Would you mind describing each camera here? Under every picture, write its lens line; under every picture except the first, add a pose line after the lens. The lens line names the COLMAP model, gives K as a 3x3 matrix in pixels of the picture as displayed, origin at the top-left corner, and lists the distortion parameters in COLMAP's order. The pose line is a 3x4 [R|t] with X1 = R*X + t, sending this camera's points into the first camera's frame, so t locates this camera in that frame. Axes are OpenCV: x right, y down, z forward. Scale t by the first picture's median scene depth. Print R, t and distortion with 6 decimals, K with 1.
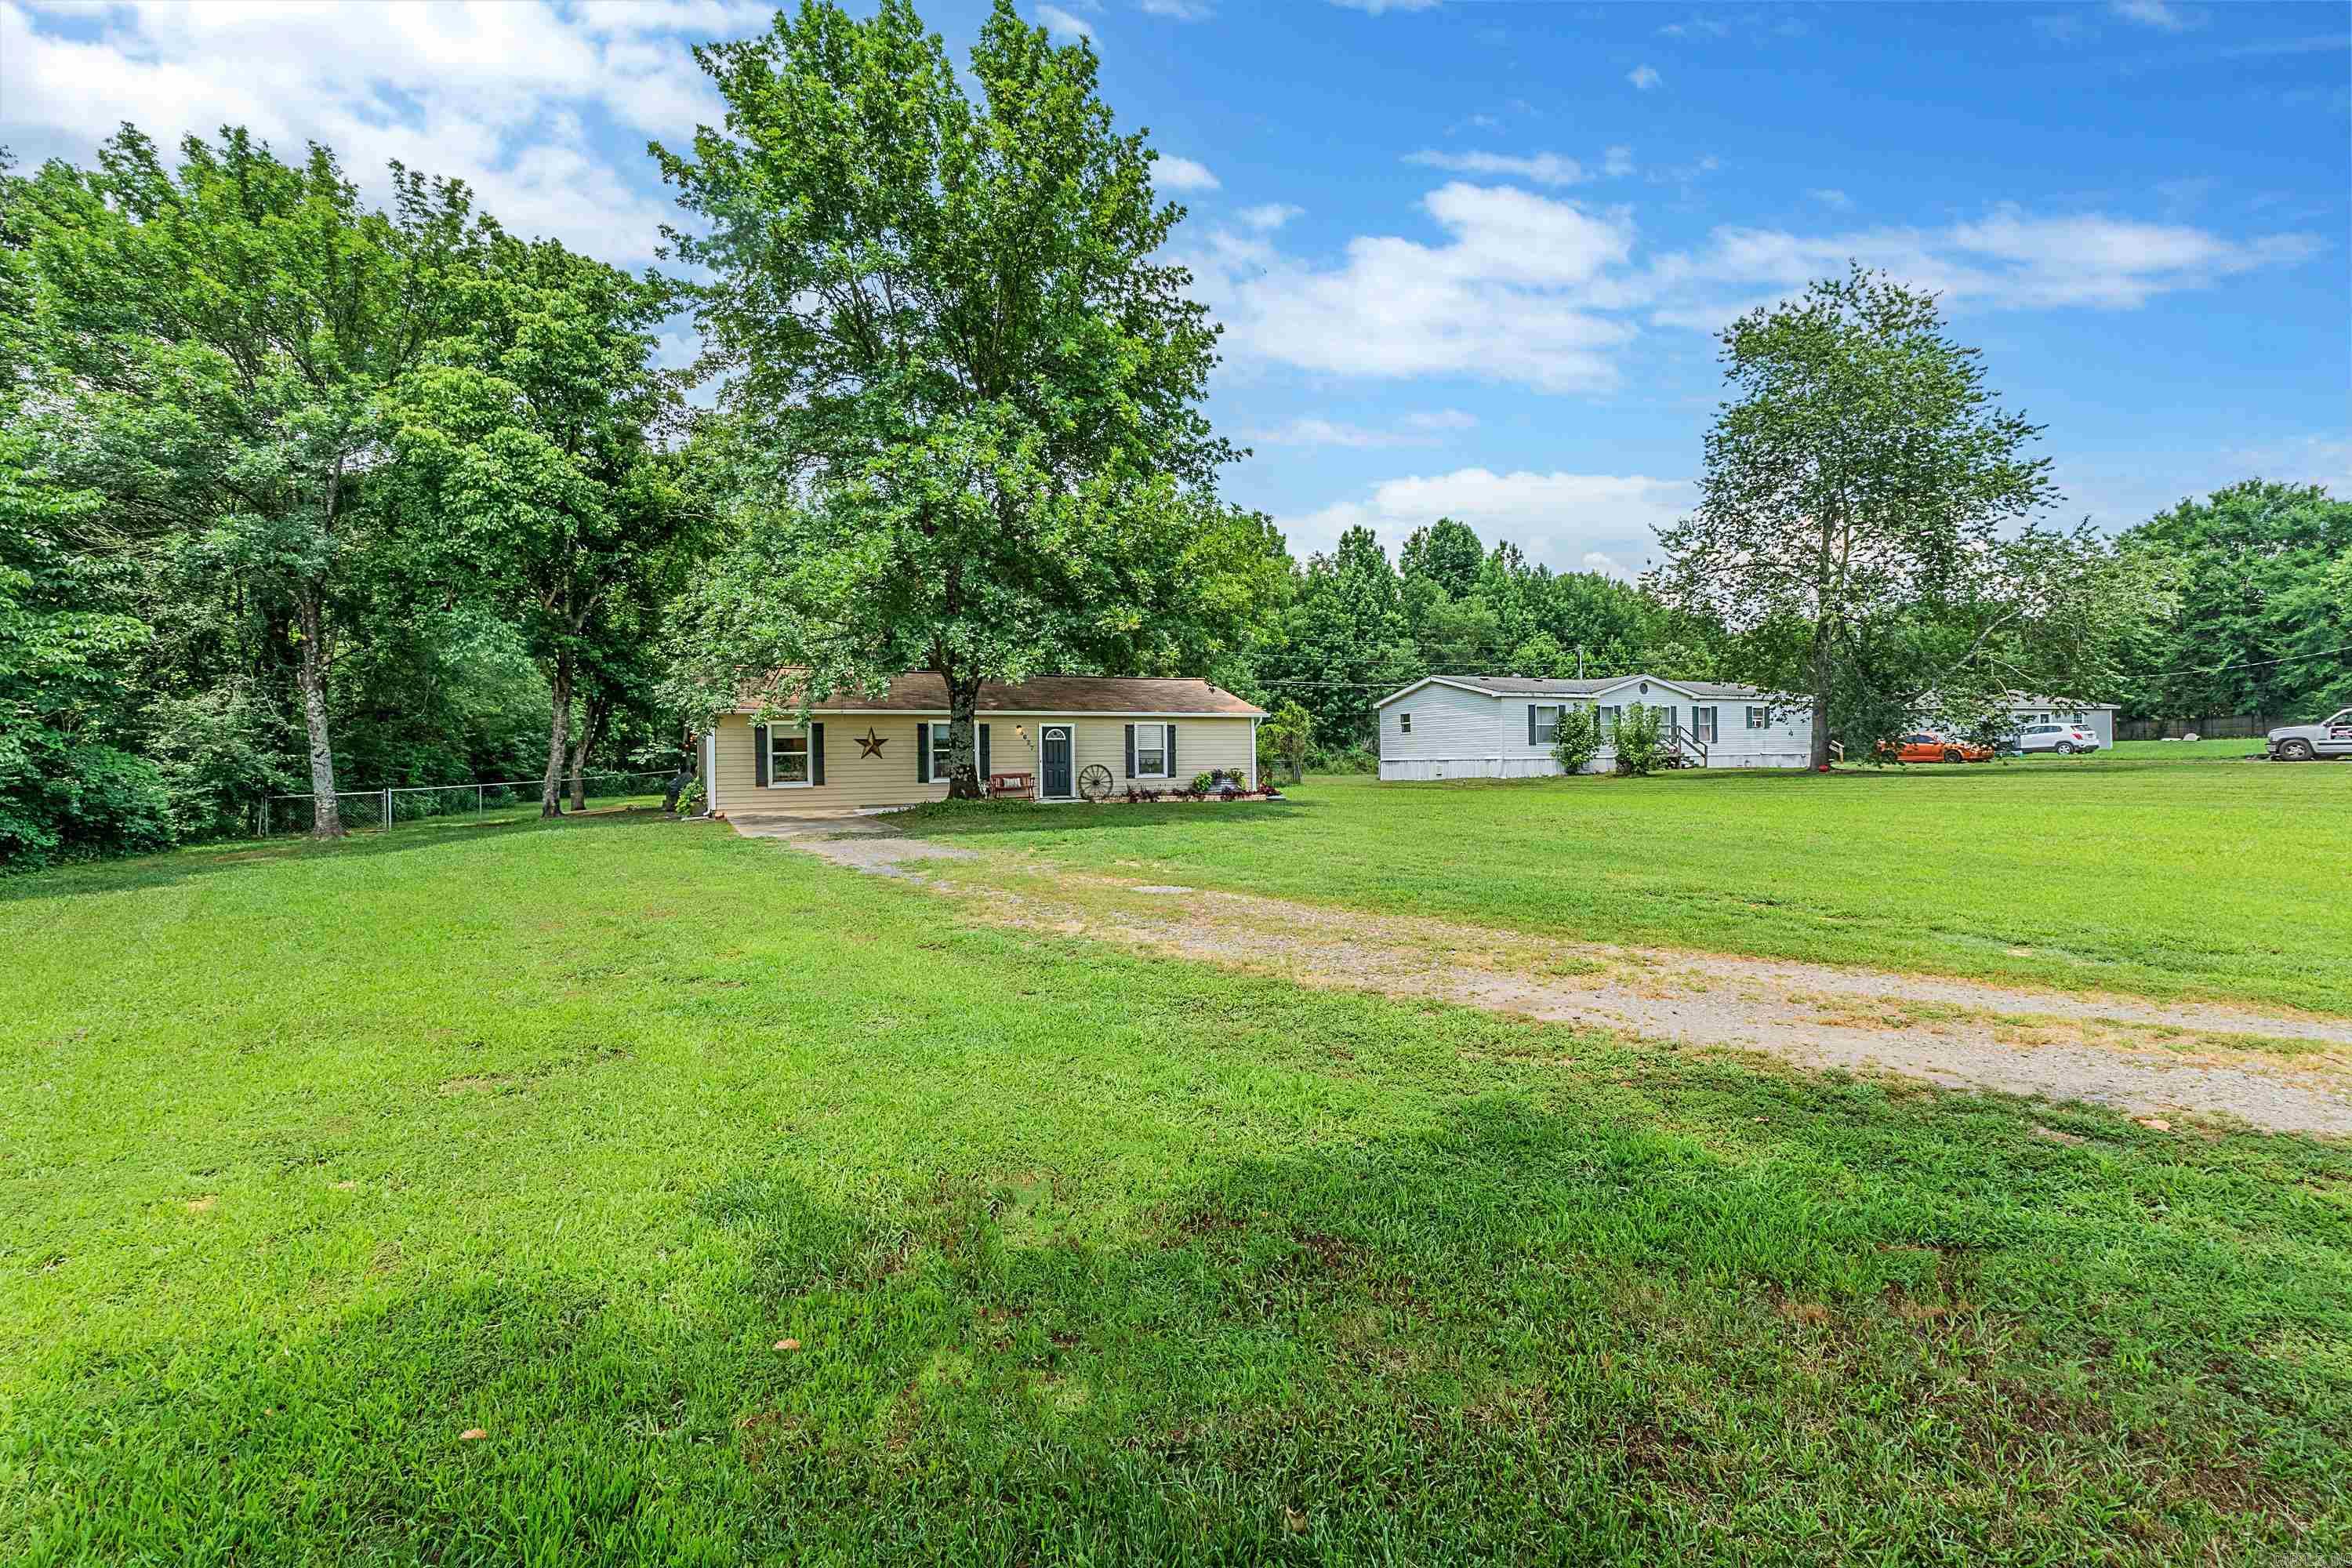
lens RADIAL K [[999.3, 0, 1175.0], [0, 999.3, 773.7], [0, 0, 1]] dist [-0.004839, 0.000071]
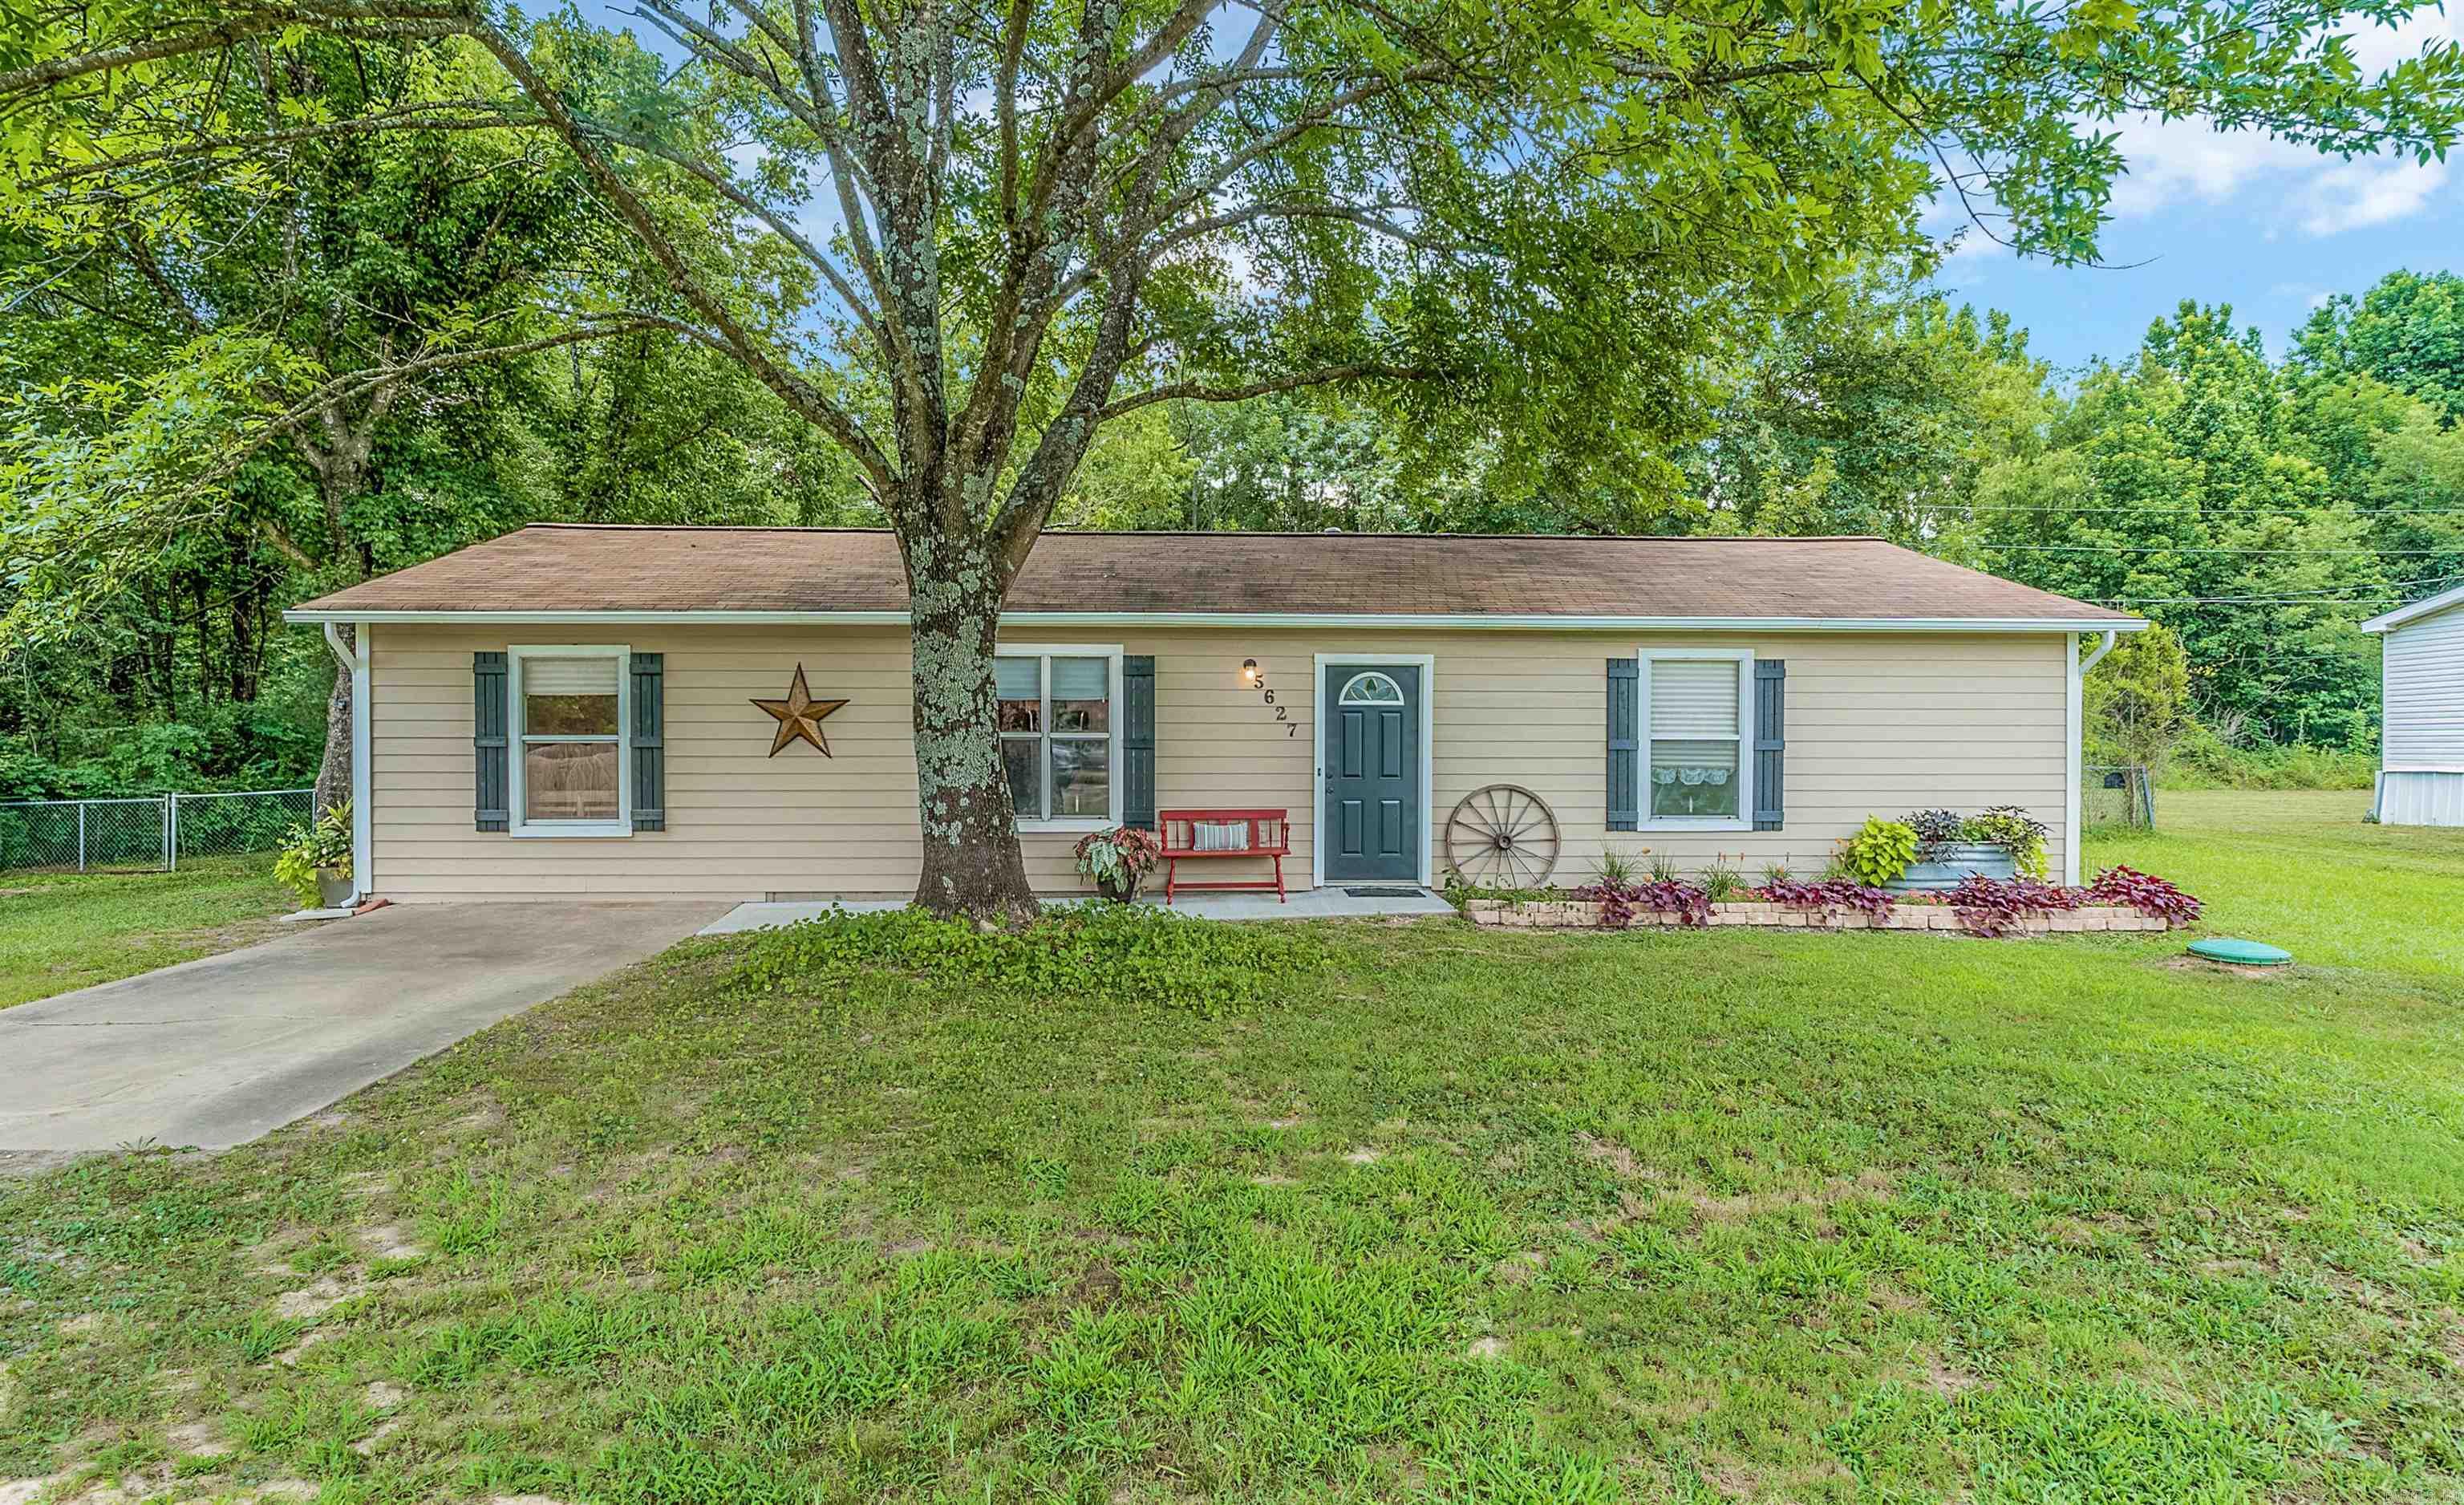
lens RADIAL K [[1236.5, 0, 1229.7], [0, 1236.5, 766.2], [0, 0, 1]] dist [-0.000732, 0.000196]
pose [[0.910909, 0.022431, -0.411998, 0.002367], [-0.020081, 0.999748, 0.010034, -0.016622], [0.412119, -0.000867, 0.911130, 0.587541]]
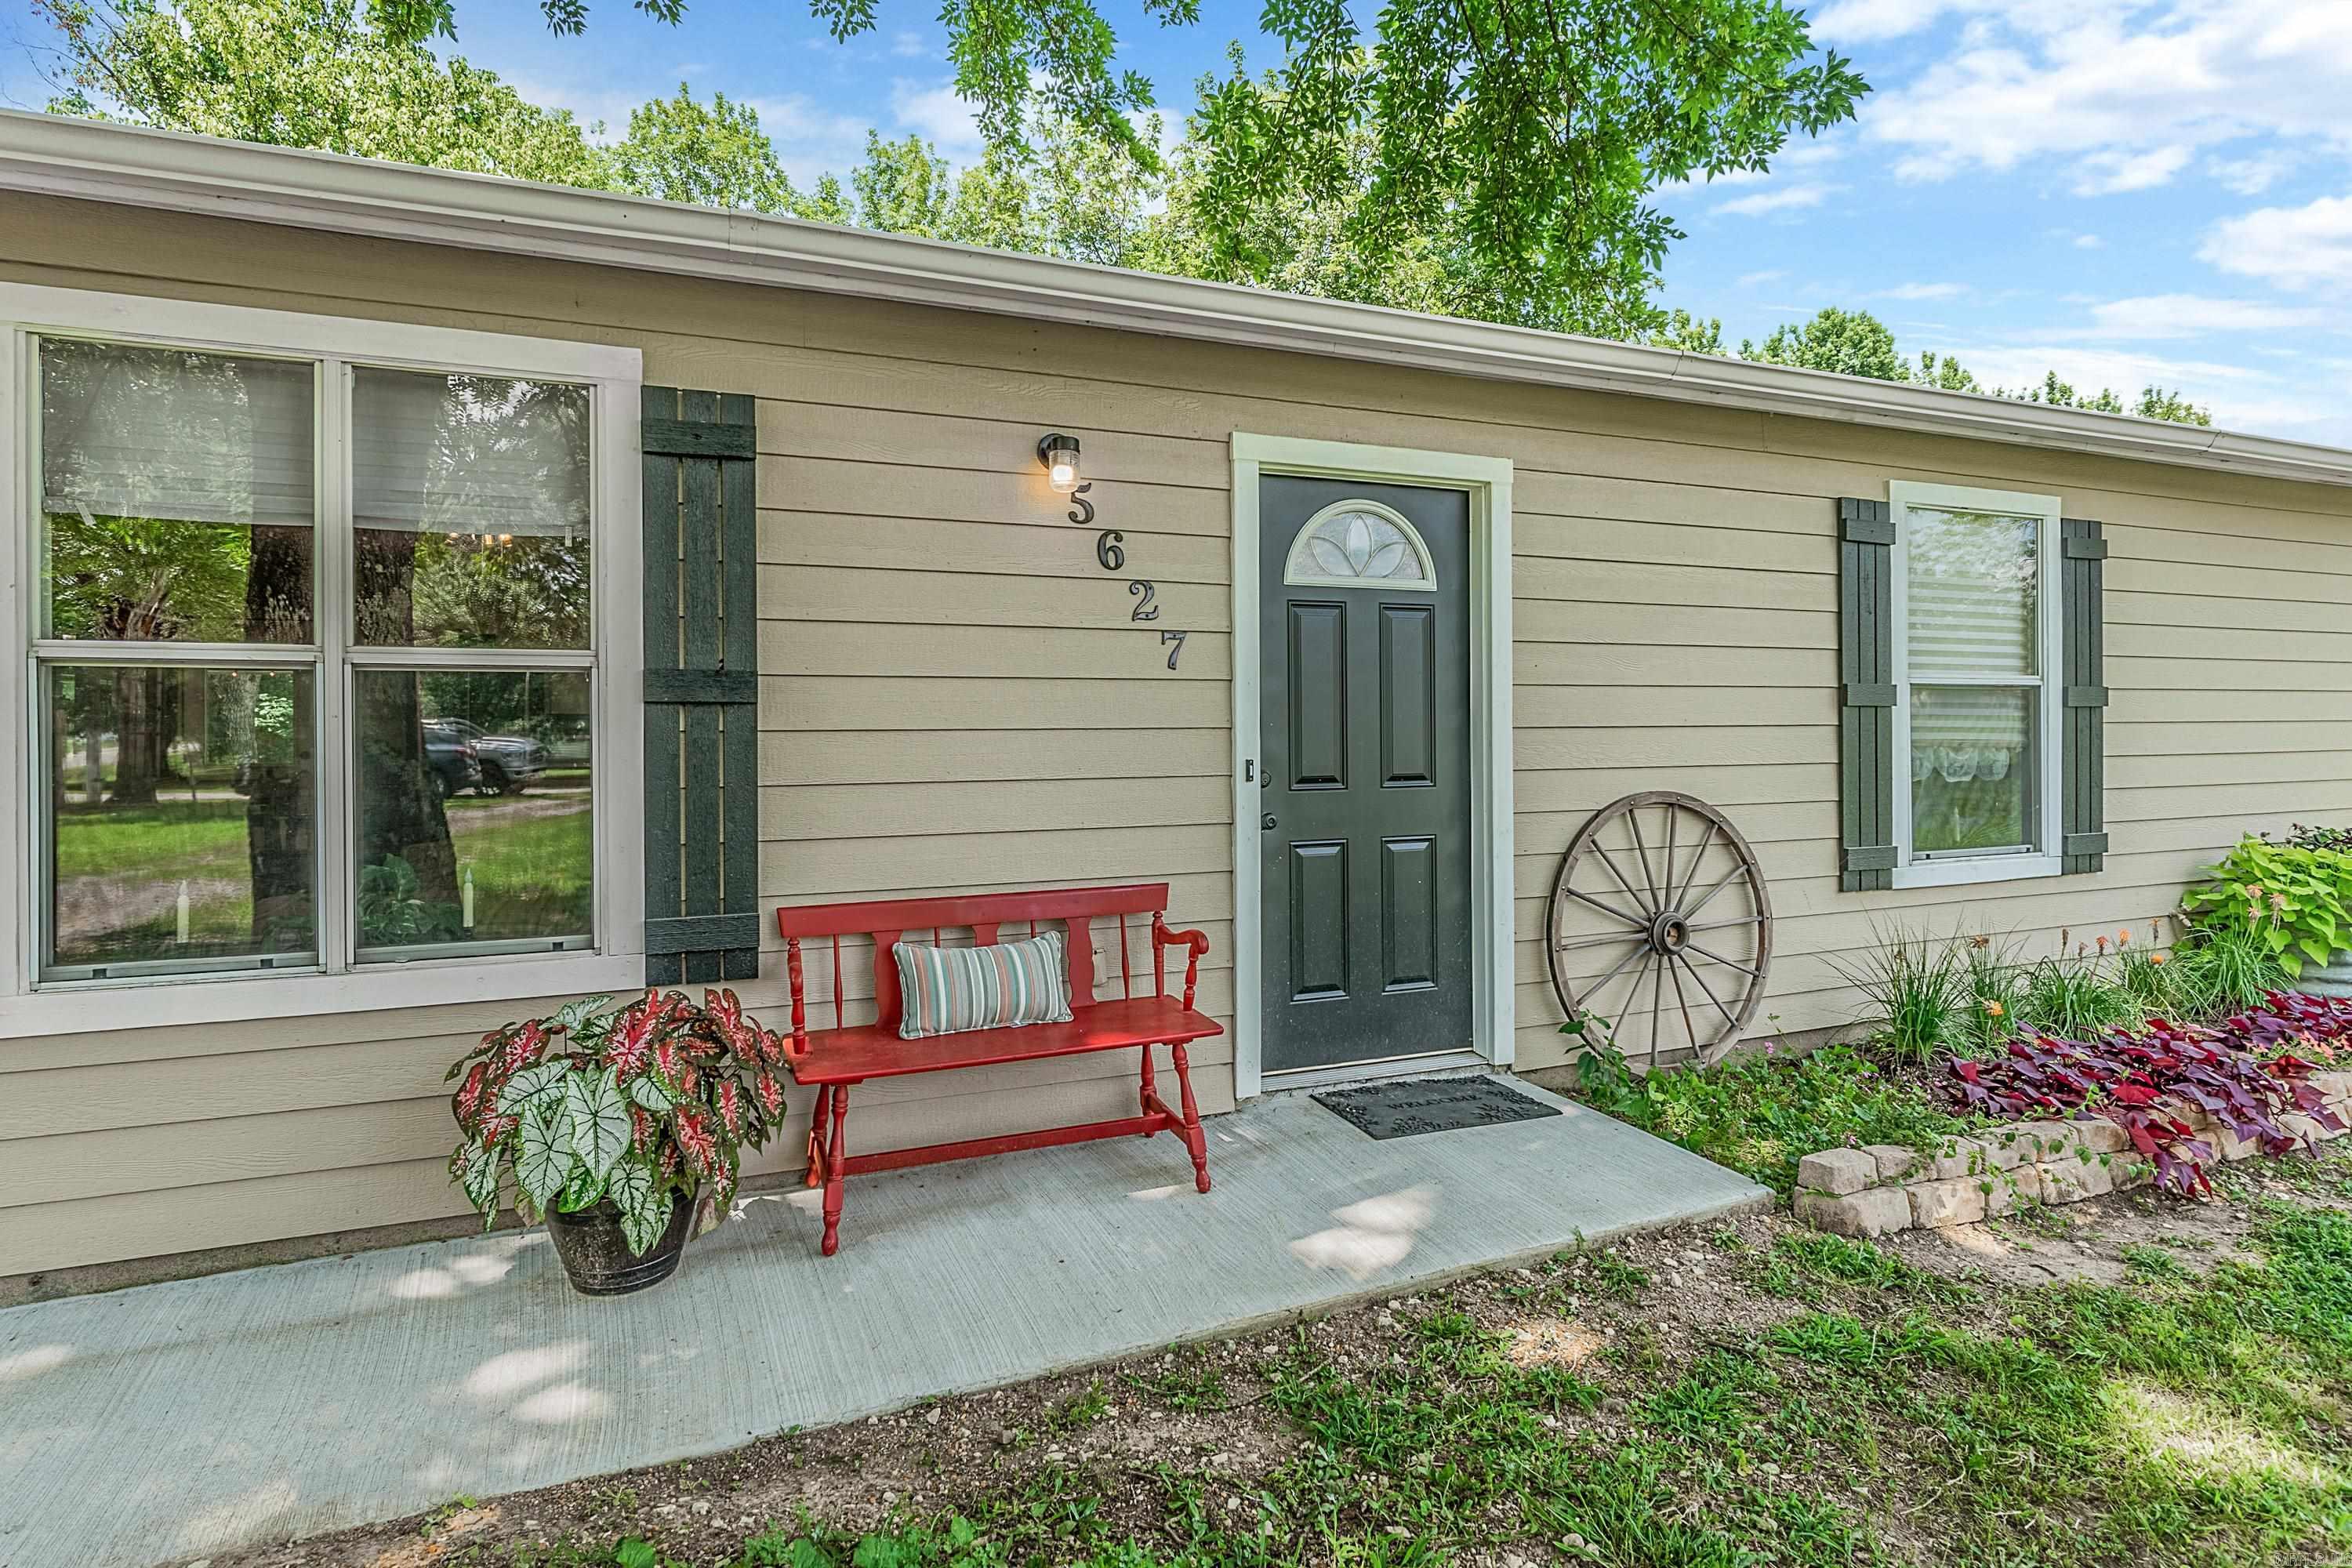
lens RADIAL K [[1245.0, 0, 1172.1], [0, 1245.0, 726.7], [0, 0, 1]] dist [0.000699, -0.000174]
pose [[0.997034, 0.002504, -0.076918, -0.123734], [-0.004226, 0.999744, -0.022228, -0.013343], [0.076843, 0.022487, 0.996790, 0.804876]]
